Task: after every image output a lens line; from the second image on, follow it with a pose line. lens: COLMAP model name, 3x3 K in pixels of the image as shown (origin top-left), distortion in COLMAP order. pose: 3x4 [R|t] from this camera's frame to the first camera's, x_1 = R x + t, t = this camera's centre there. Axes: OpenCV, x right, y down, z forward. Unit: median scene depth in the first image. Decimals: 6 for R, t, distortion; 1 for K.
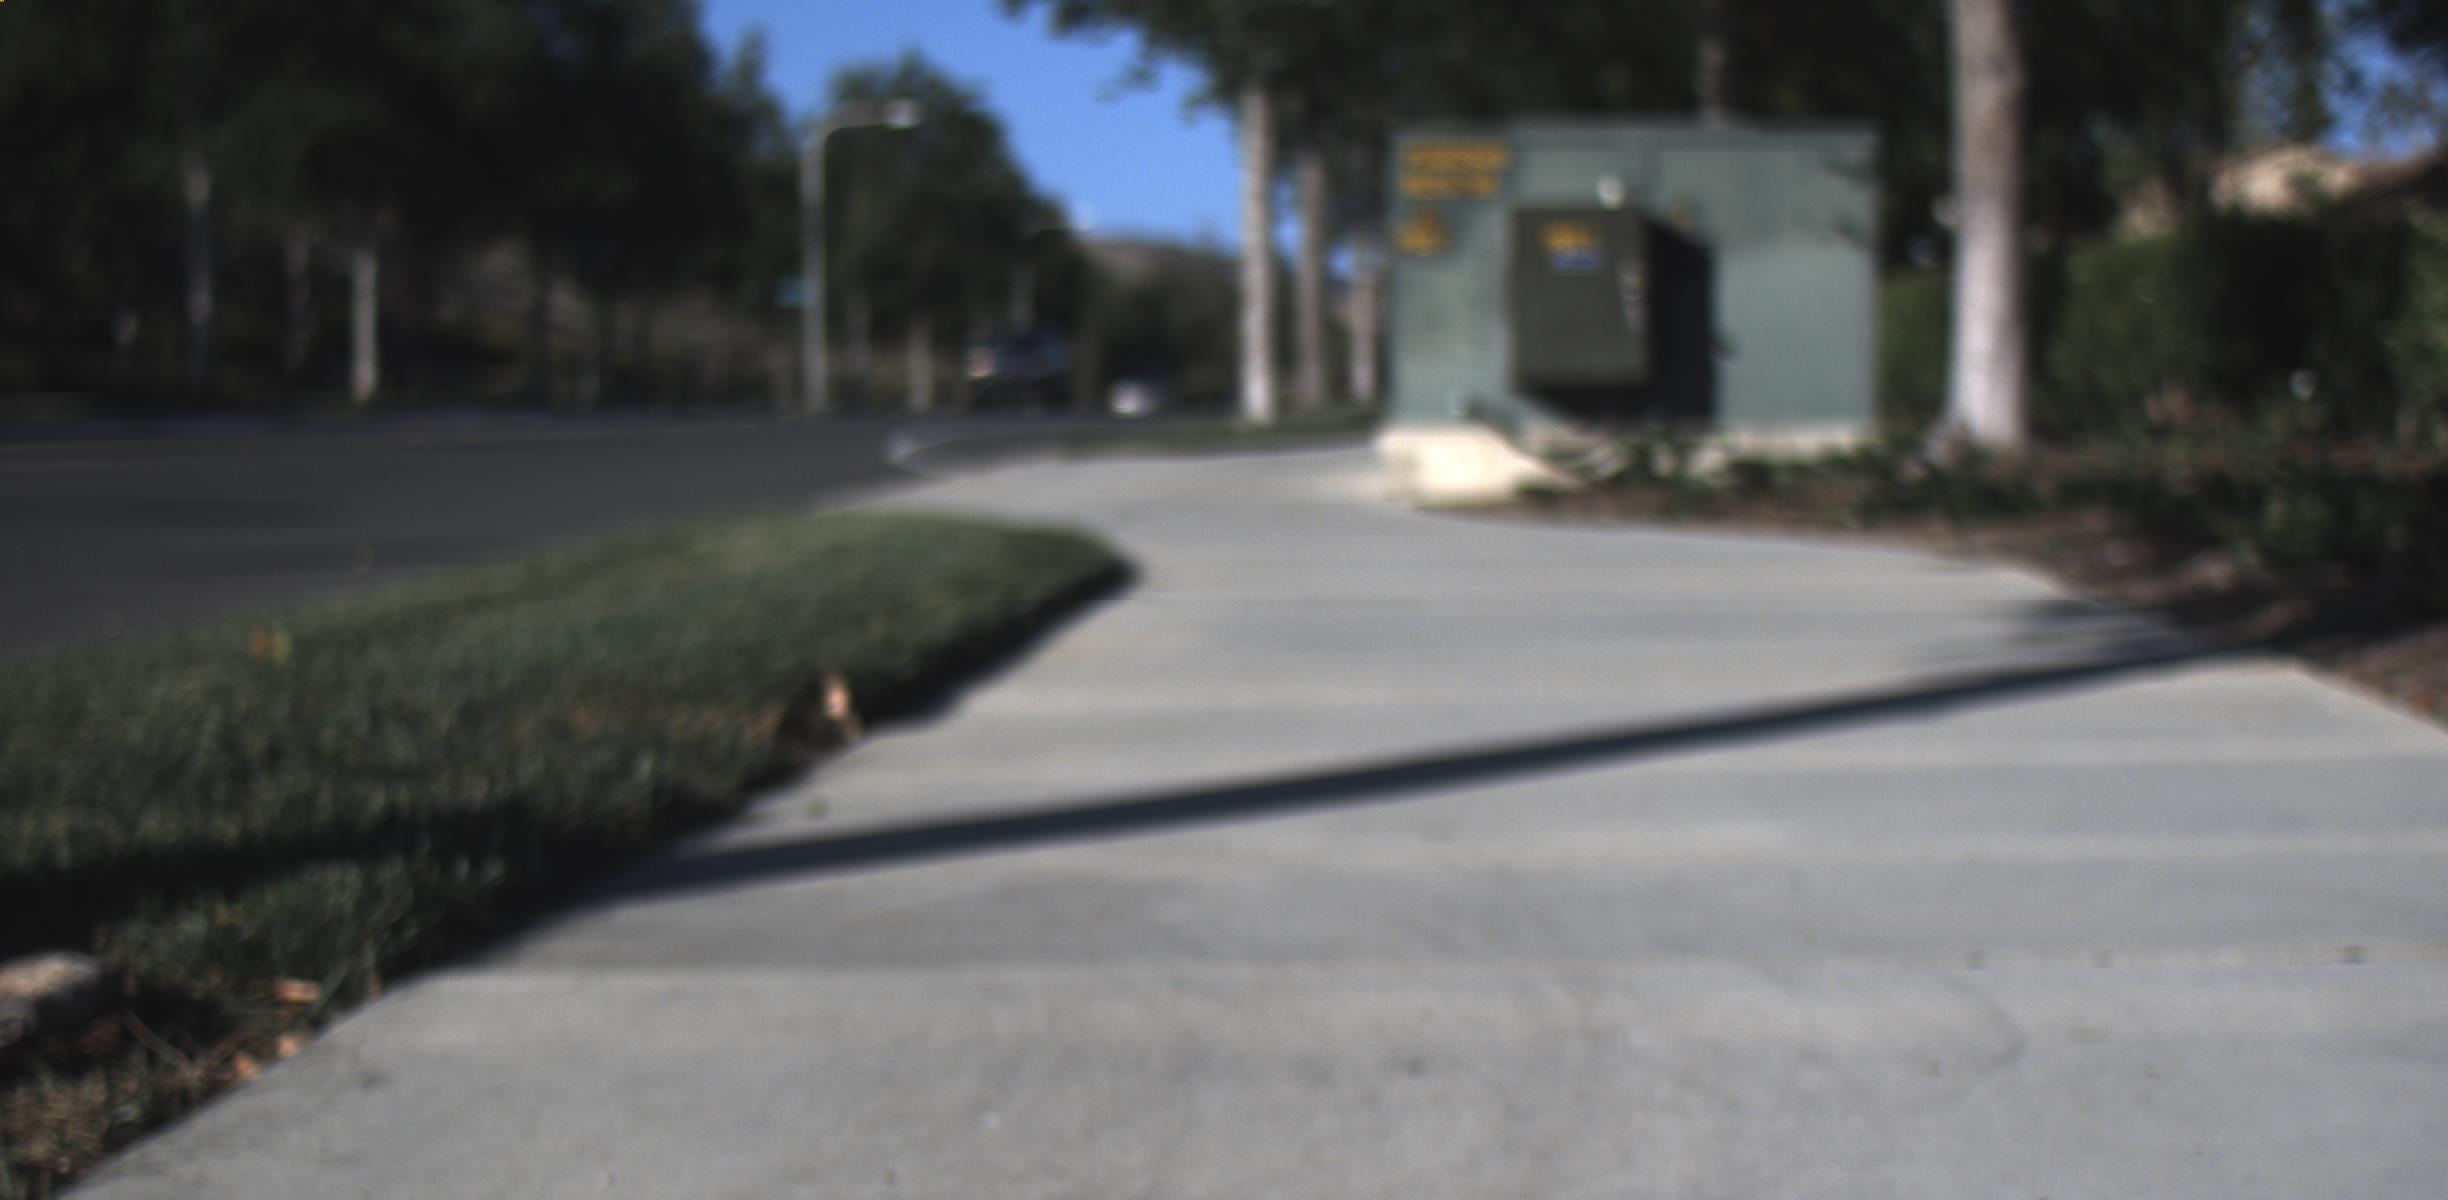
lens RADIAL K [[5500.5, 0, 1224.0], [0, 5500.5, 600.0], [0, 0, 1]] dist [0.023670, 2.142559]
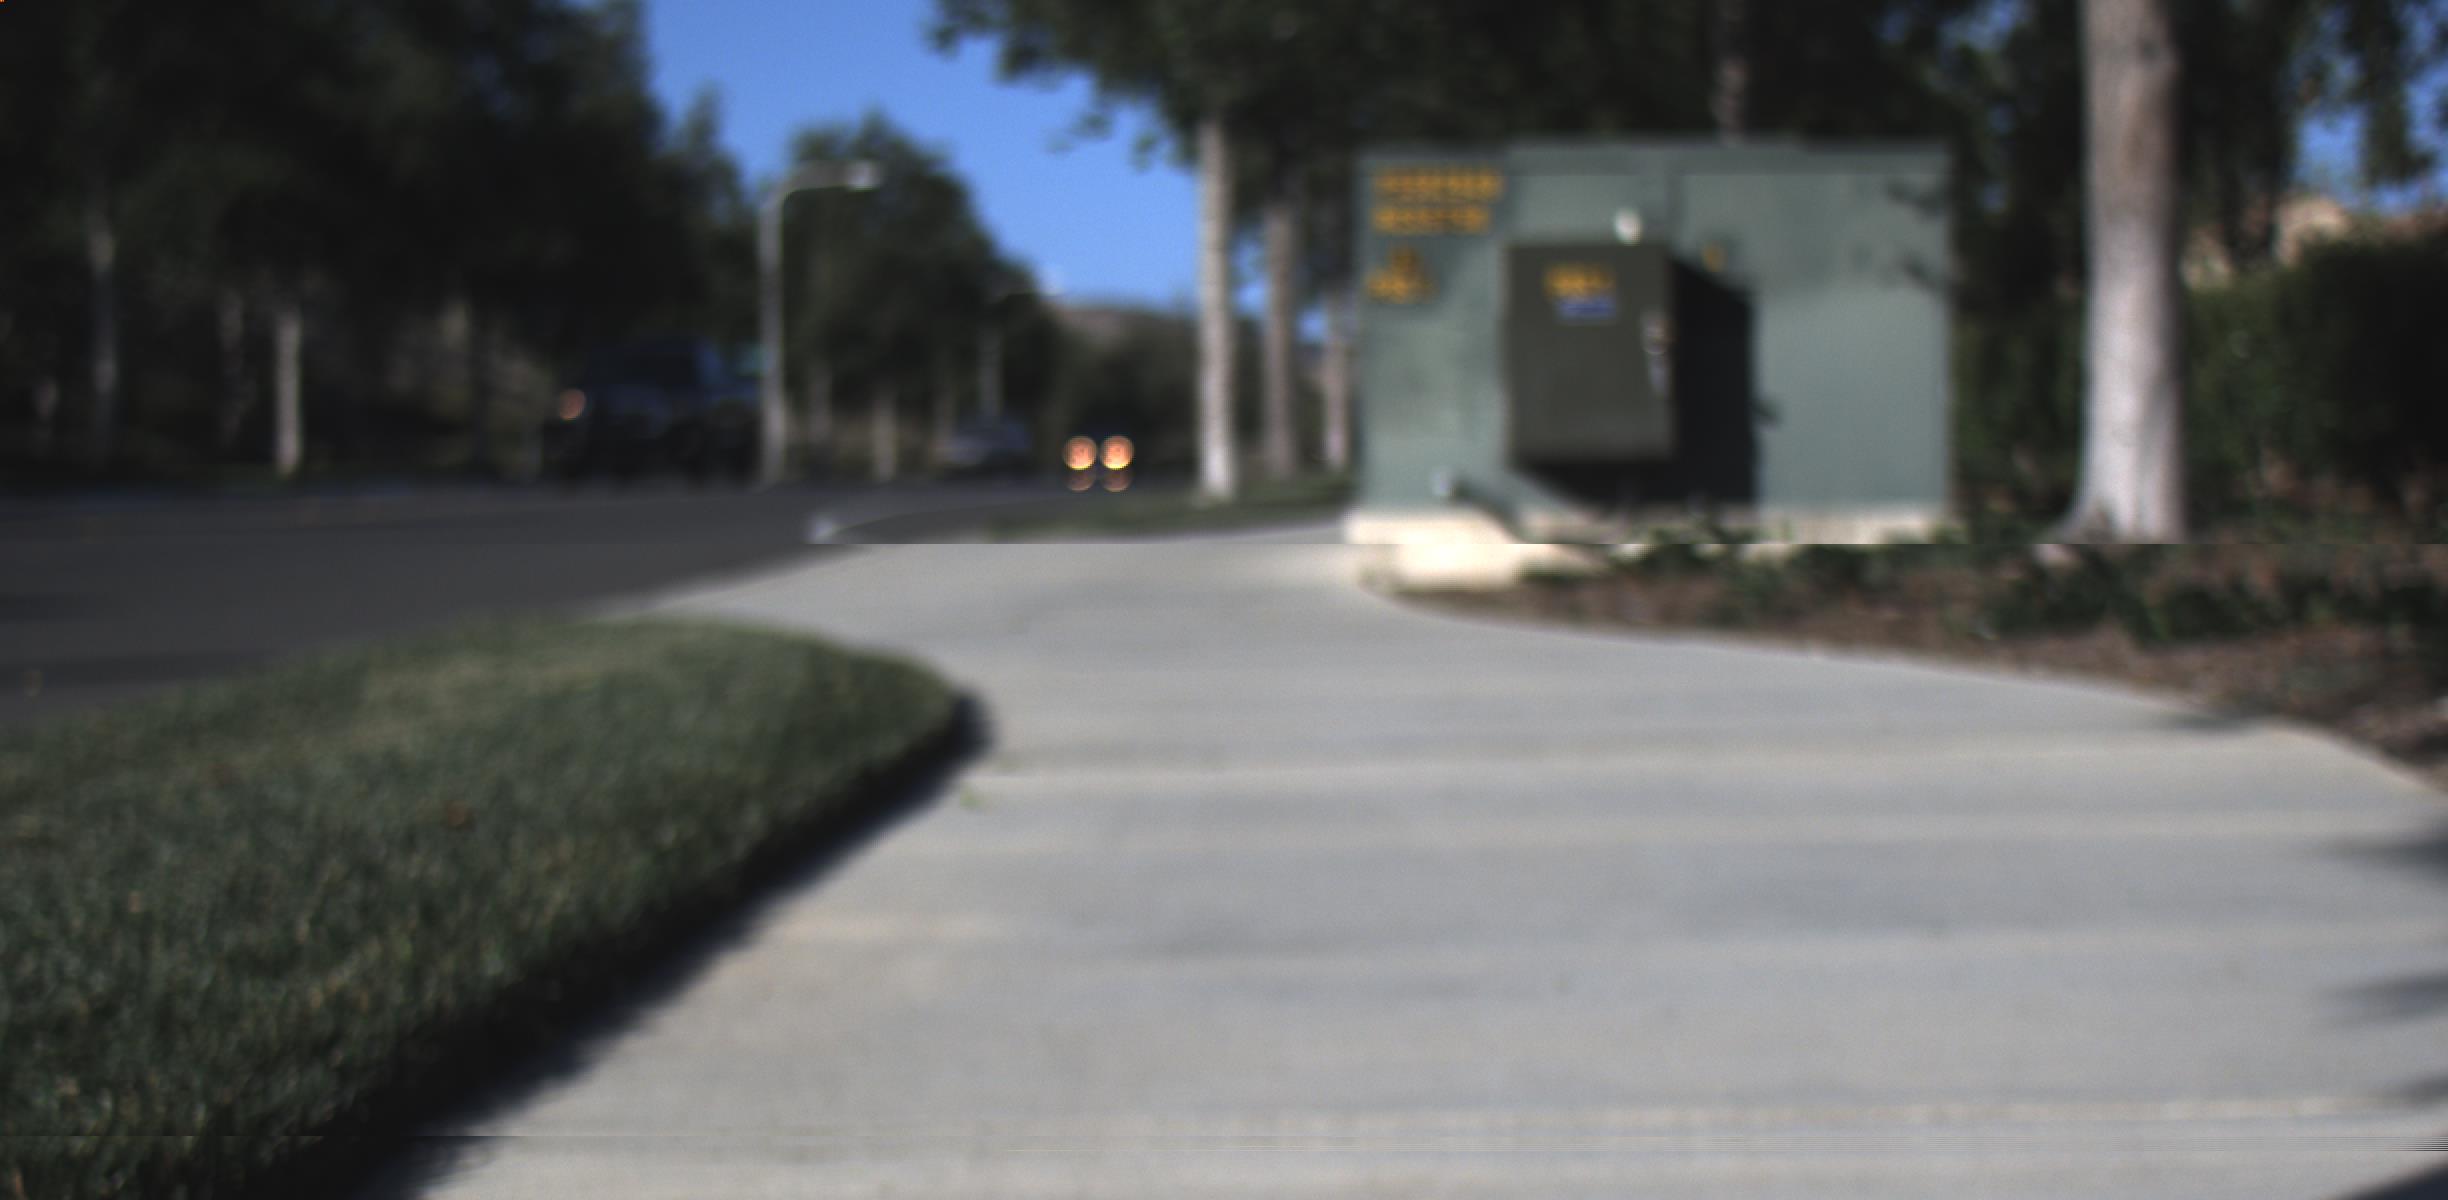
lens RADIAL K [[5500.5, 0, 1224.0], [0, 5500.5, 600.0], [0, 0, 1]] dist [0.023670, 2.142559]
pose [[0.999980, -0.004770, 0.004098, 0.003000], [0.004819, 0.999918, -0.011859, -0.004149], [-0.004041, 0.011879, 0.999921, 0.084089]]
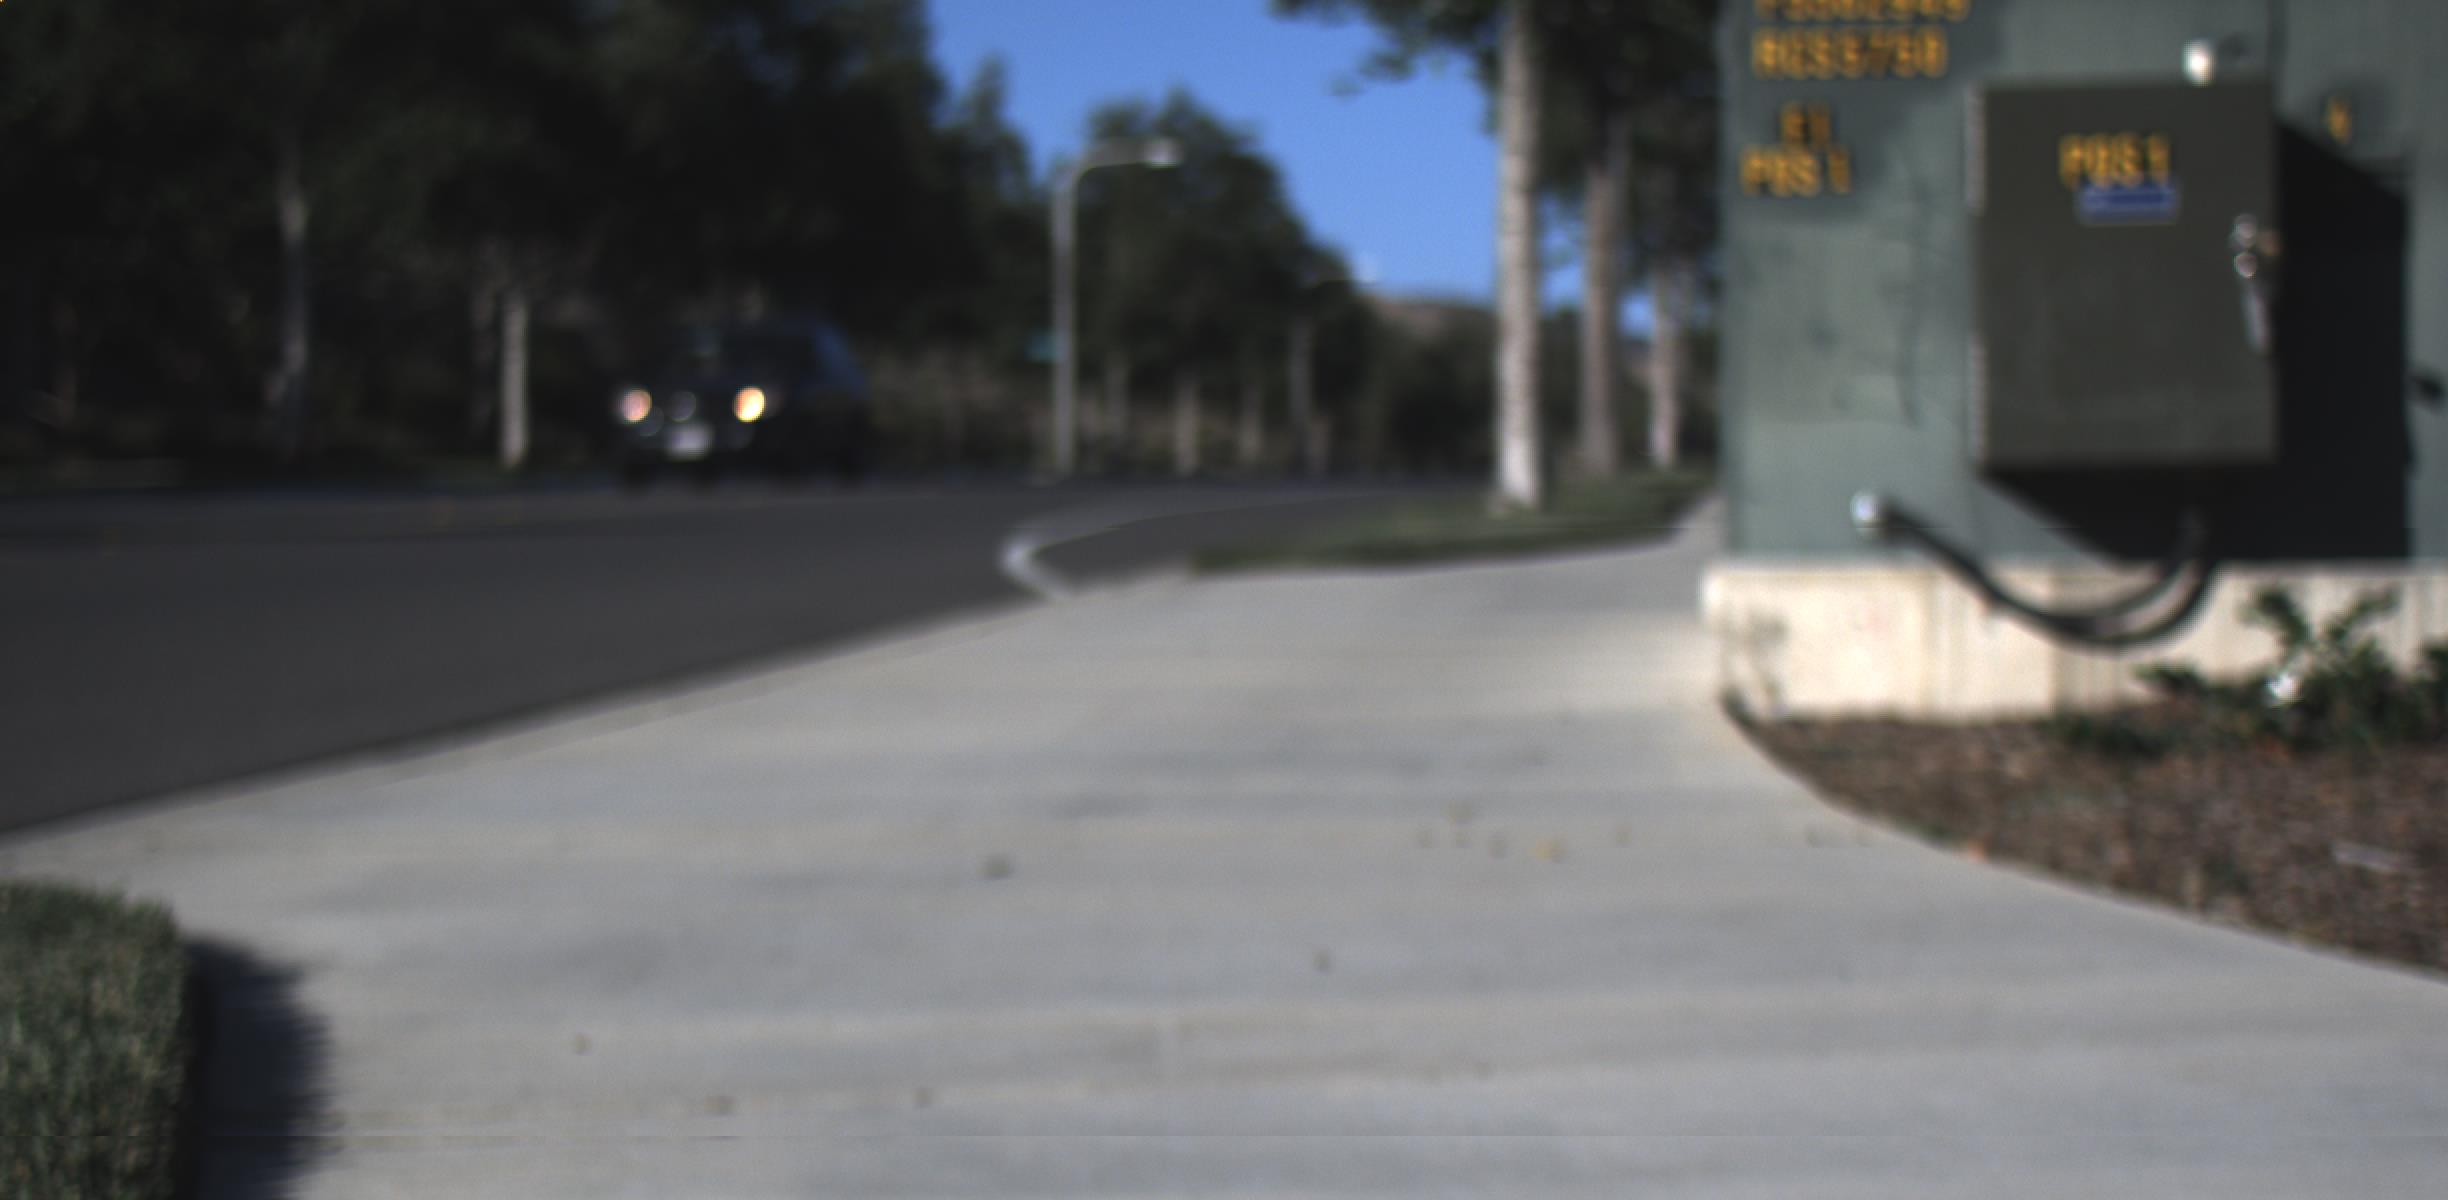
lens RADIAL K [[5500.5, 0, 1224.0], [0, 5500.5, 600.0], [0, 0, 1]] dist [0.023670, 2.142559]
pose [[0.998518, 0.002066, -0.054382, 0.006122], [-0.002657, 0.999938, -0.010796, -0.010643], [0.054356, 0.010924, 0.998462, 0.245104]]
